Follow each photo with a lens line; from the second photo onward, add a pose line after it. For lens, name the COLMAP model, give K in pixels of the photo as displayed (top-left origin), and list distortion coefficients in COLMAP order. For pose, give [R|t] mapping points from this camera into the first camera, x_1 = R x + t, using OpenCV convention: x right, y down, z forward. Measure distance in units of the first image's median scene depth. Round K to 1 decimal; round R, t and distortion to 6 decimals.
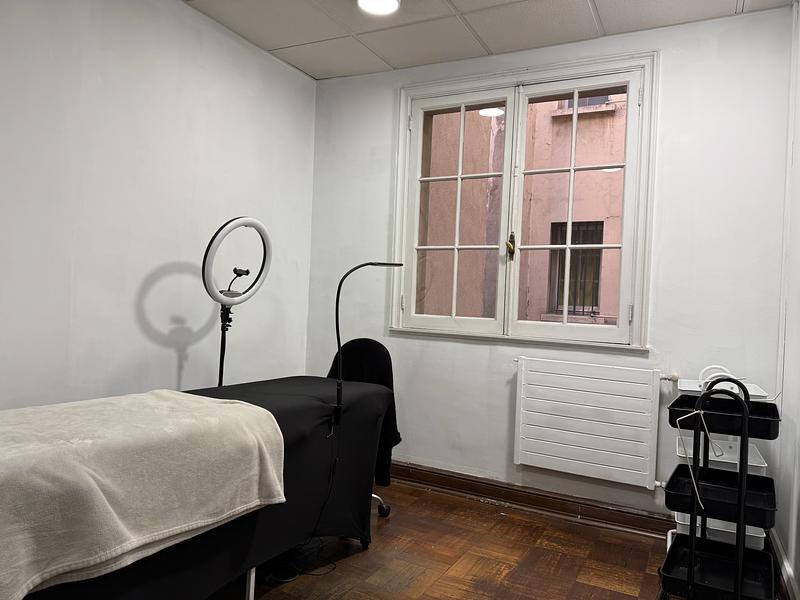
lens RADIAL K [[569.2, 0, 400.0], [0, 569.2, 300.0], [0, 0, 1]] dist [0.078605, -0.098860]
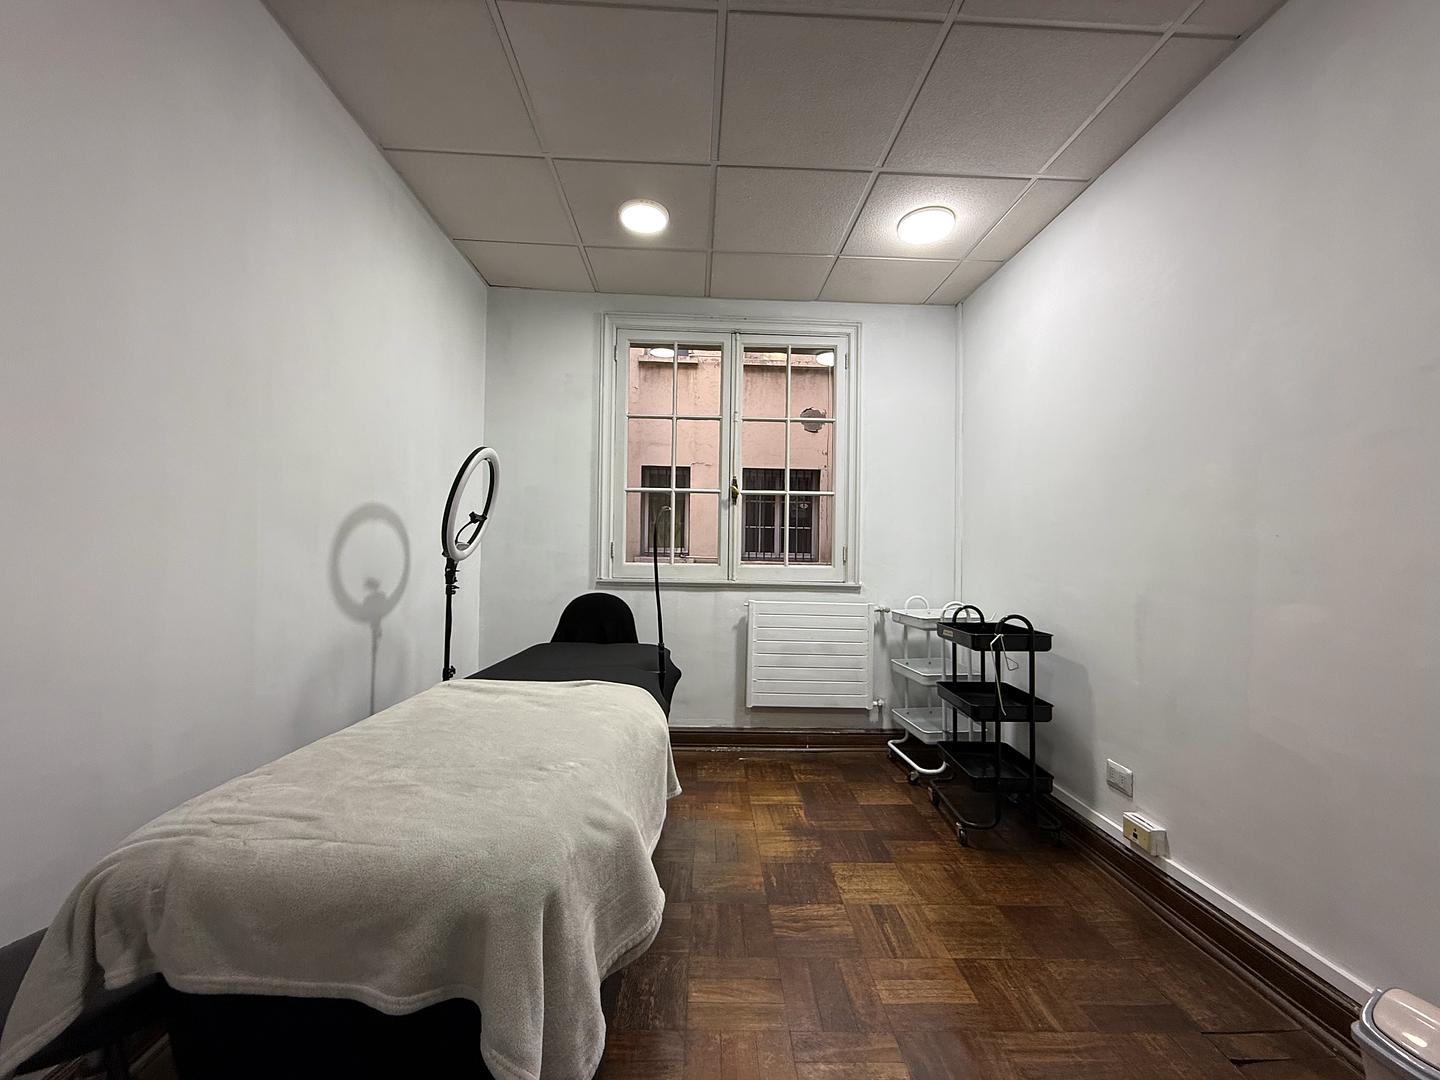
lens RADIAL K [[578.6, 0, 720.0], [0, 578.6, 540.0], [0, 0, 1]] dist [-0.000309, 0.000009]
pose [[0.872922, -0.020062, 0.487448, -0.333571], [0.021761, 0.999761, 0.002177, -0.011711], [-0.487375, 0.008707, 0.873149, 0.134842]]
